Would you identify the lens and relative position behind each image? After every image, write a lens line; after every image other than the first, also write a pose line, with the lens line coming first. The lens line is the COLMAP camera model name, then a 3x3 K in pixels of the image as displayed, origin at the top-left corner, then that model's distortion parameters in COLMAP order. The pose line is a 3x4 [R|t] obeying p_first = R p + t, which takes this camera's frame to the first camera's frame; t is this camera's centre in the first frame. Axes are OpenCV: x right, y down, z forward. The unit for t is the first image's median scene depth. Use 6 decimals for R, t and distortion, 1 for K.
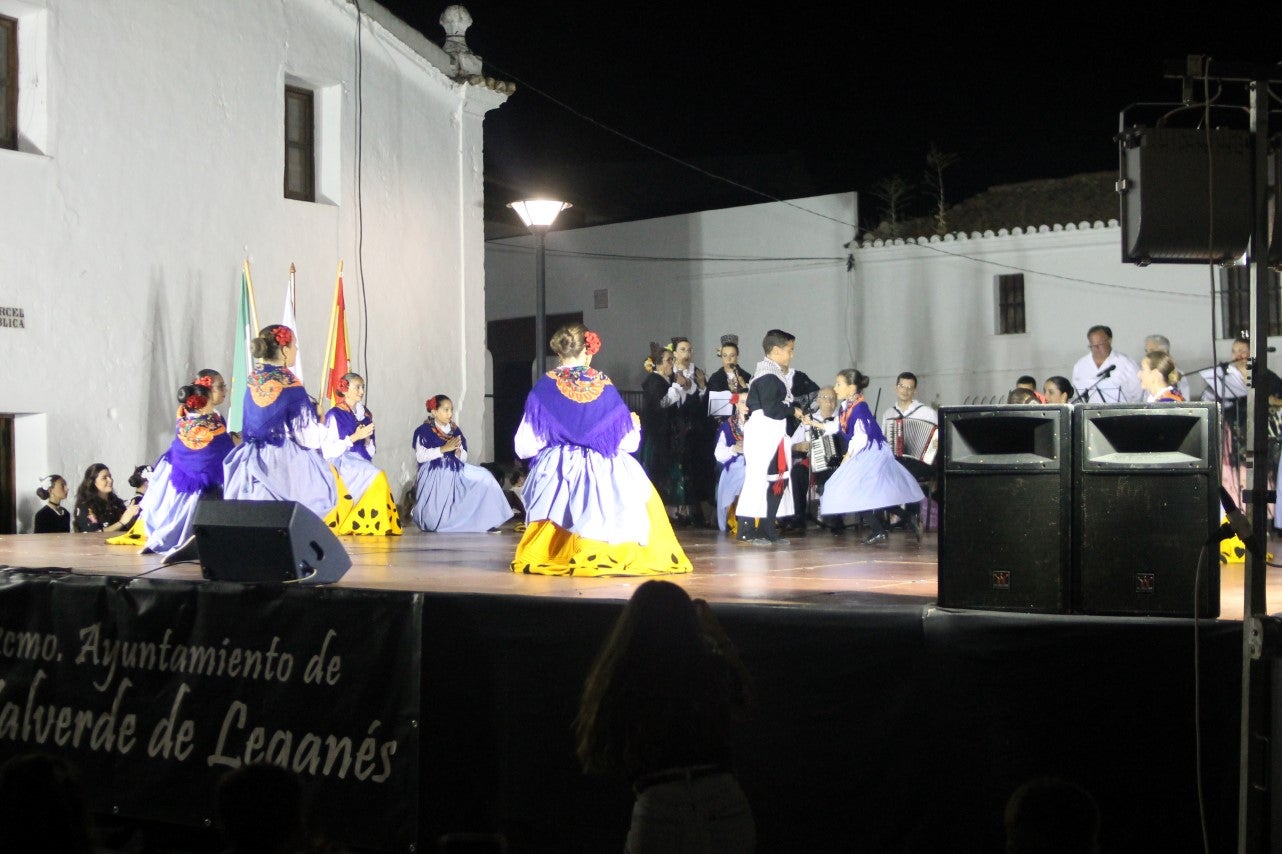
lens RADIAL K [[2109.7, 0, 641.1], [0, 2109.7, 427.3], [0, 0, 1]] dist [-0.069350, 0.000000]
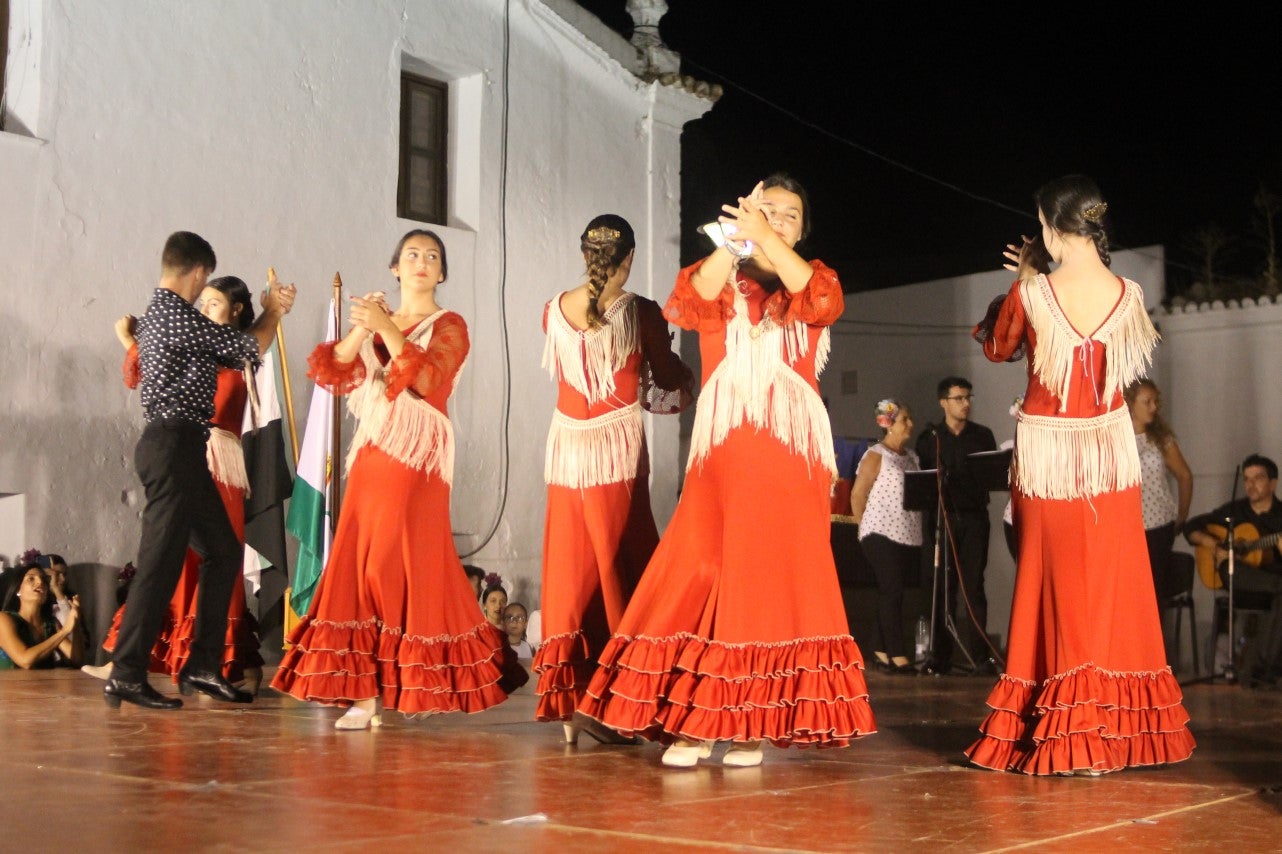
lens RADIAL K [[2109.7, 0, 640.8], [0, 2109.7, 427.8], [0, 0, 1]] dist [-0.069350, 0.000000]
pose [[0.991192, 0.005844, -0.132303, 0.014322], [-0.013024, 0.998484, -0.053474, 0.004598], [0.131790, 0.054726, 0.989766, 0.239799]]
